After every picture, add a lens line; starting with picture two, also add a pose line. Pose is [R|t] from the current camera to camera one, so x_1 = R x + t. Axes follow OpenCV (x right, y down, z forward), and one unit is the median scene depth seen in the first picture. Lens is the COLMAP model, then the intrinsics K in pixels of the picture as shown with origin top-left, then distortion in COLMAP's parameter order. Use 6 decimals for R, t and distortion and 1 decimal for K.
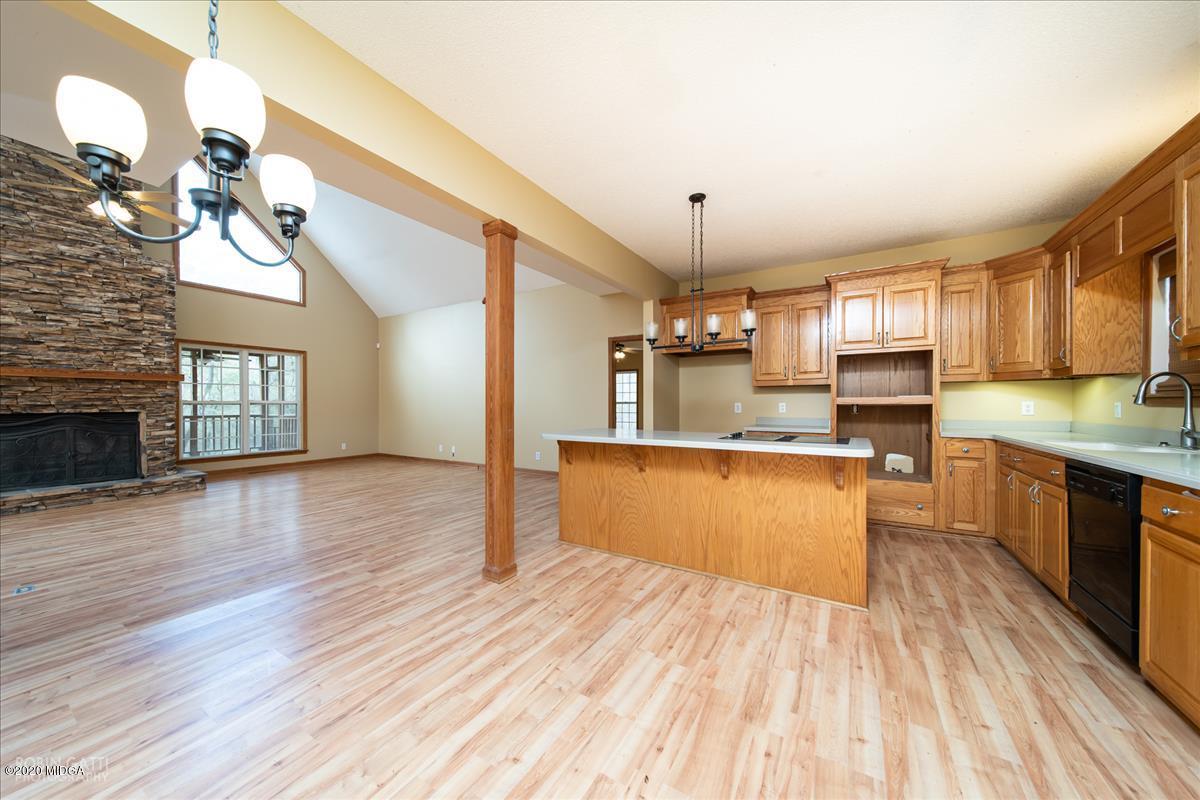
lens RADIAL K [[420.9, 0, 595.3], [0, 420.9, 405.4], [0, 0, 1]] dist [0.010216, 0.000016]
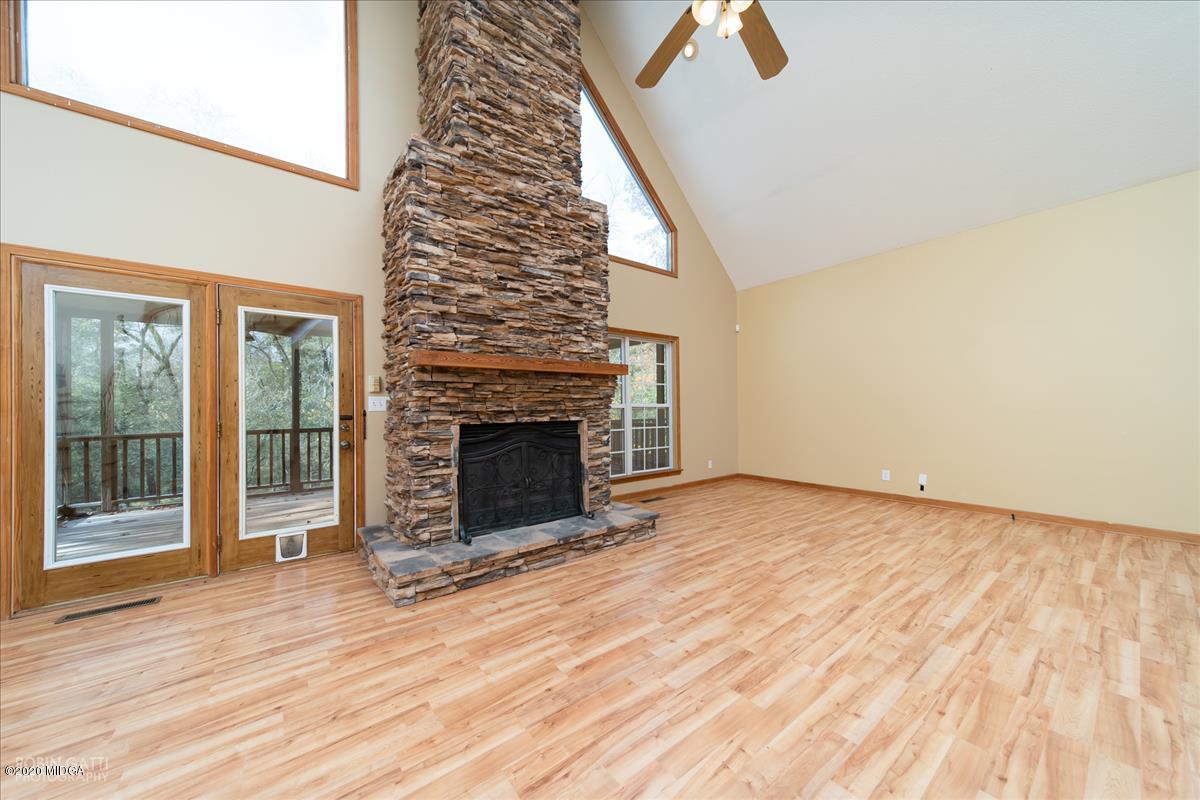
lens RADIAL K [[420.9, 0, 593.3], [0, 420.9, 403.6], [0, 0, 1]] dist [0.010216, 0.000016]
pose [[0.938398, -0.013429, -0.345295, -0.845857], [0.009561, 0.999871, -0.012904, -0.003025], [0.345424, 0.008807, 0.938405, 0.375925]]
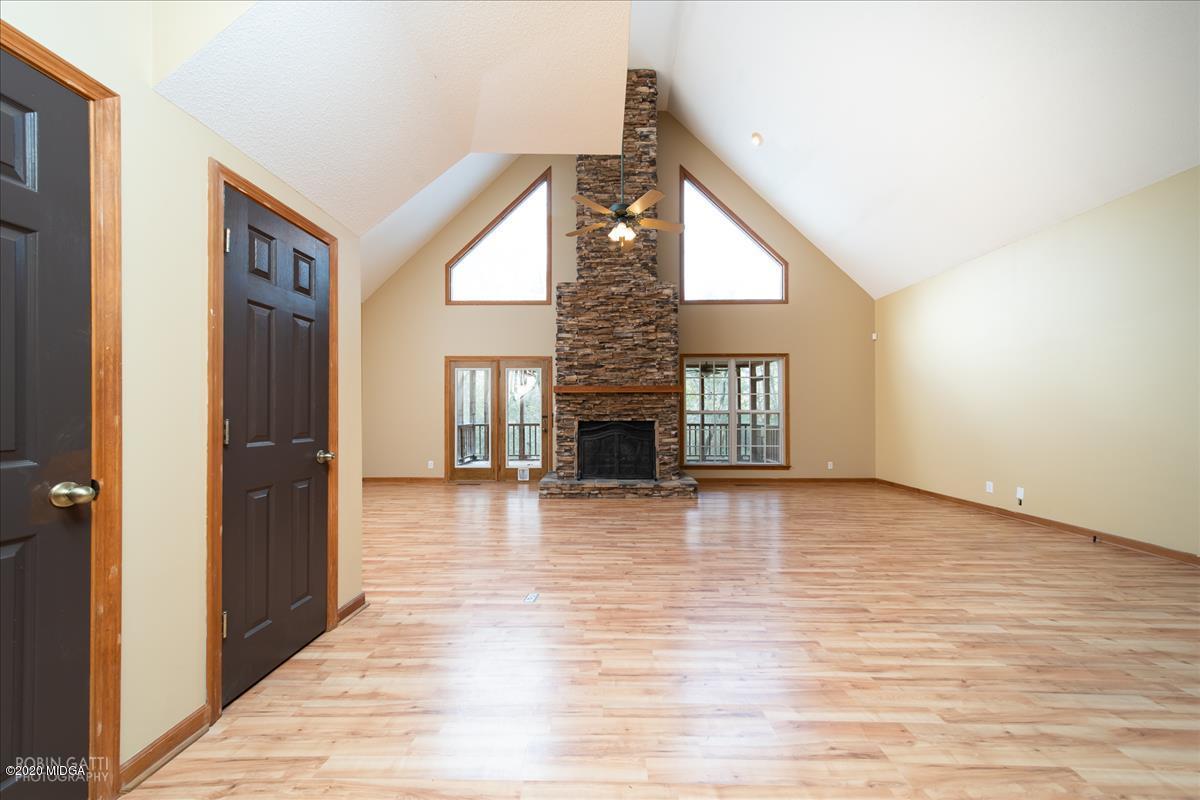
lens RADIAL K [[420.9, 0, 600.8], [0, 420.9, 409.4], [0, 0, 1]] dist [0.010216, 0.000016]
pose [[0.515479, -0.009256, -0.856852, -0.197129], [-0.001432, 0.999931, -0.011664, -0.001757], [0.856901, 0.007239, 0.515430, 0.315369]]
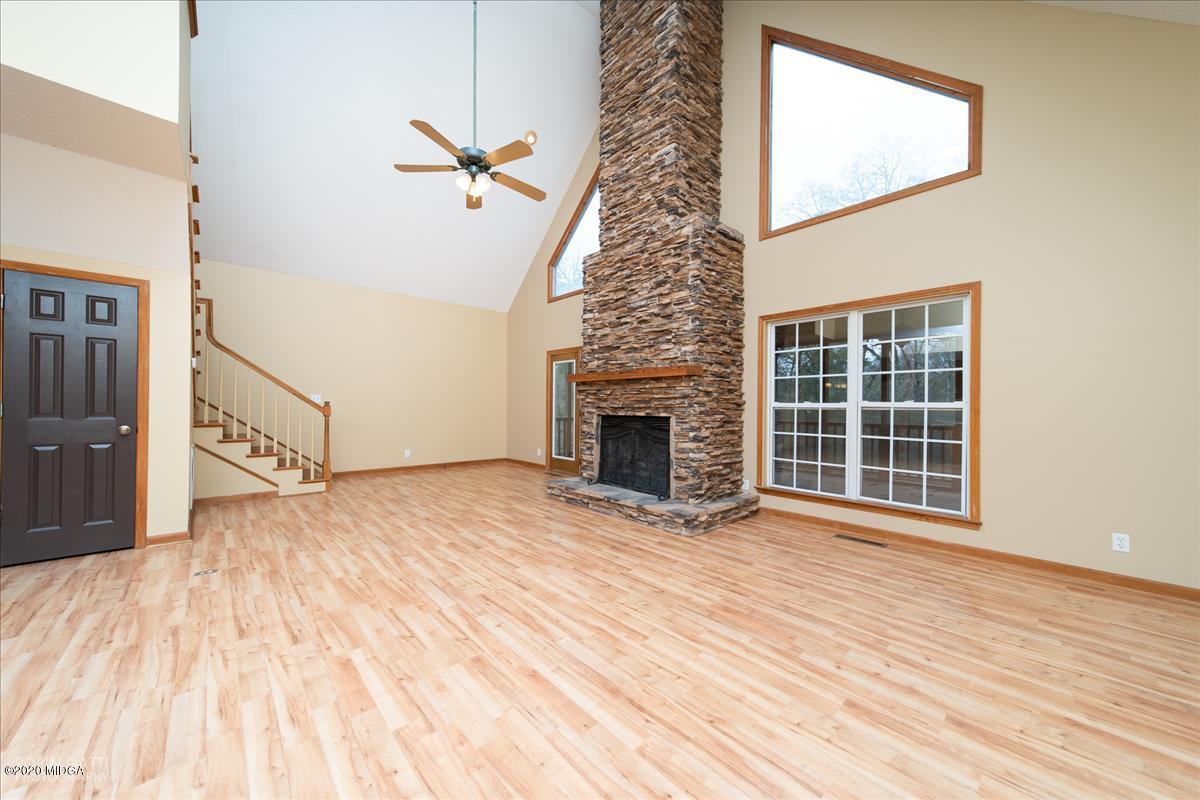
lens RADIAL K [[420.9, 0, 597.8], [0, 420.9, 403.6], [0, 0, 1]] dist [0.010216, 0.000016]
pose [[-0.270373, -0.009124, -0.962712, -0.278878], [-0.012564, 0.999903, -0.005948, -0.003177], [0.962674, 0.010488, -0.270462, 1.124392]]
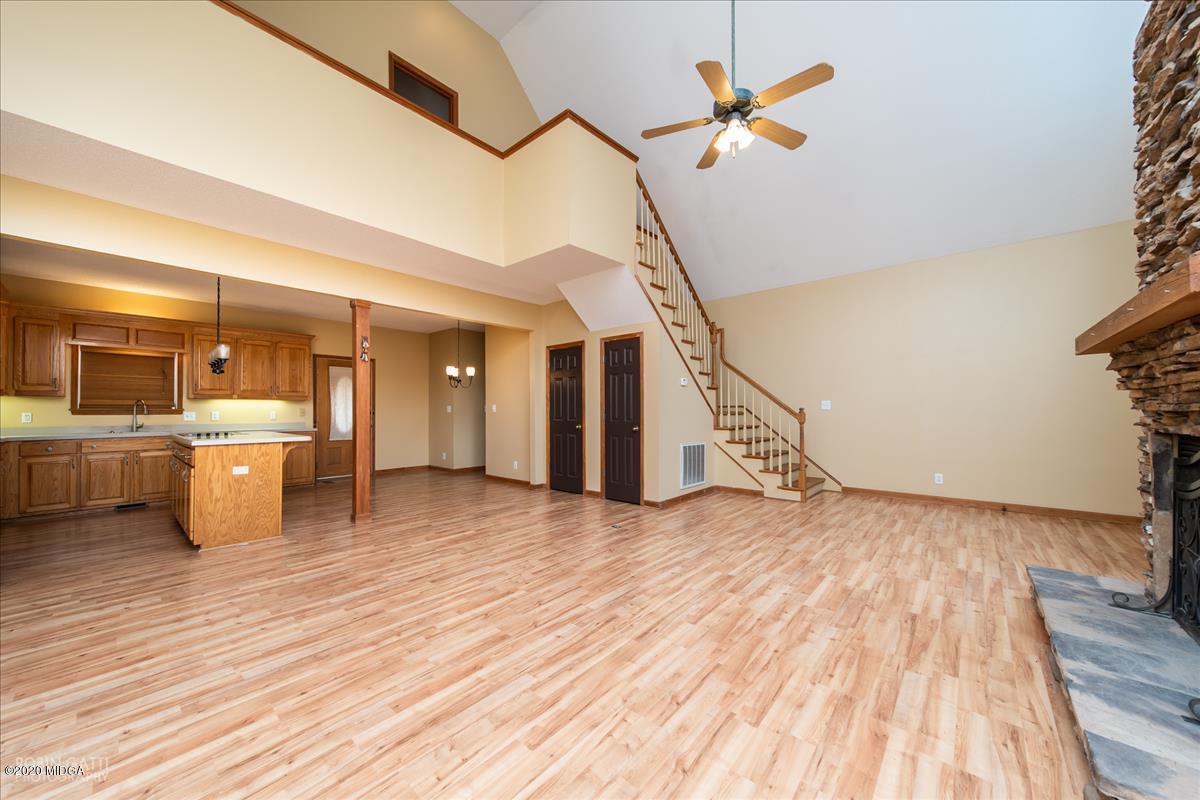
lens RADIAL K [[420.9, 0, 591.4], [0, 420.9, 406.6], [0, 0, 1]] dist [0.010216, 0.000016]
pose [[-0.985034, 0.007363, 0.172202, -0.767702], [0.005864, 0.999940, -0.009212, -0.019603], [-0.172260, -0.008065, -0.985019, 1.347854]]
